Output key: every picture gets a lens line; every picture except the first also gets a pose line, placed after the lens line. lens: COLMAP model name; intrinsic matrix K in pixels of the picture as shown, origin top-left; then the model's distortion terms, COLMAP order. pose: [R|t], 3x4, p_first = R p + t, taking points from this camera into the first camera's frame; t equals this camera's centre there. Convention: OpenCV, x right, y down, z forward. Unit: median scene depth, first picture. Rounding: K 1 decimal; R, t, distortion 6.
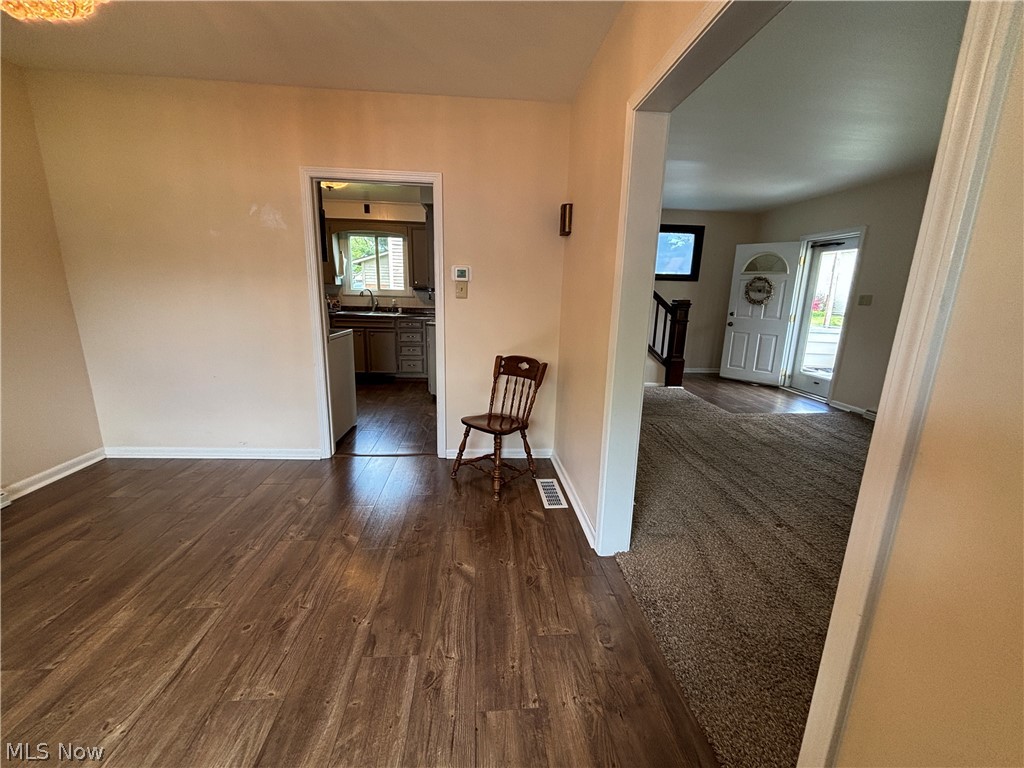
lens RADIAL K [[413.6, 0, 512.0], [0, 413.6, 384.0], [0, 0, 1]] dist [0.002743, -0.000212]
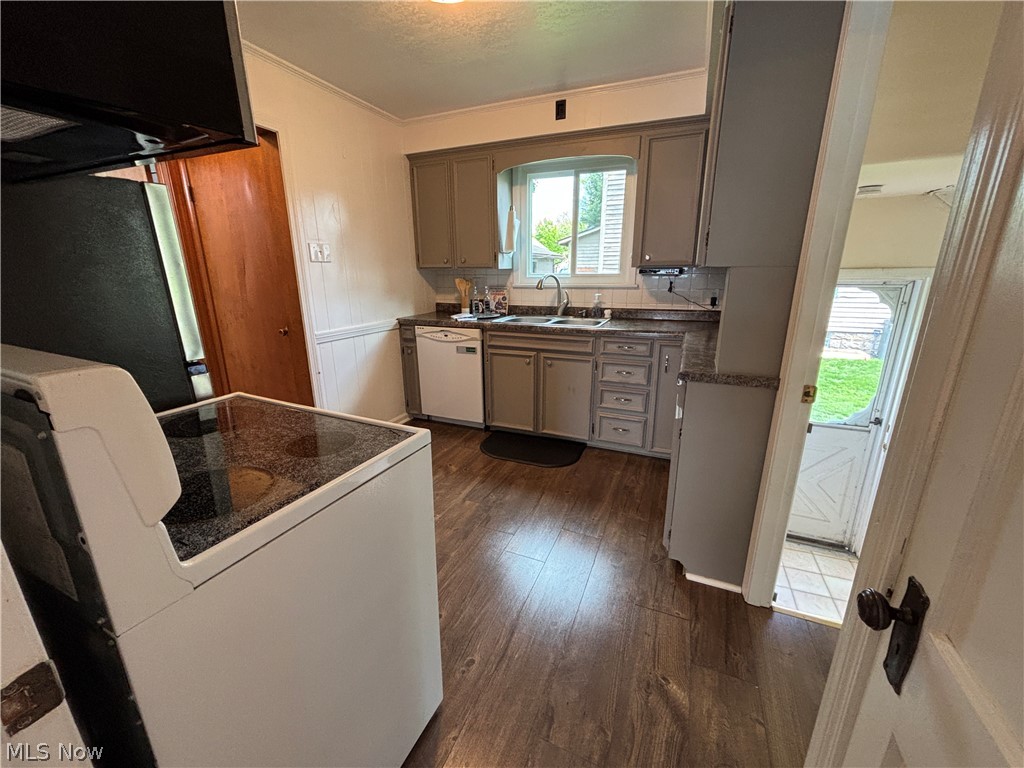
lens RADIAL K [[408.7, 0, 511.2], [0, 408.7, 385.9], [0, 0, 1]] dist [0.053383, -0.000161]
pose [[0.881277, 0.098024, -0.462323, -0.131442], [-0.079400, 0.995058, 0.059625, -0.110967], [0.465882, -0.015837, 0.884705, 0.489890]]
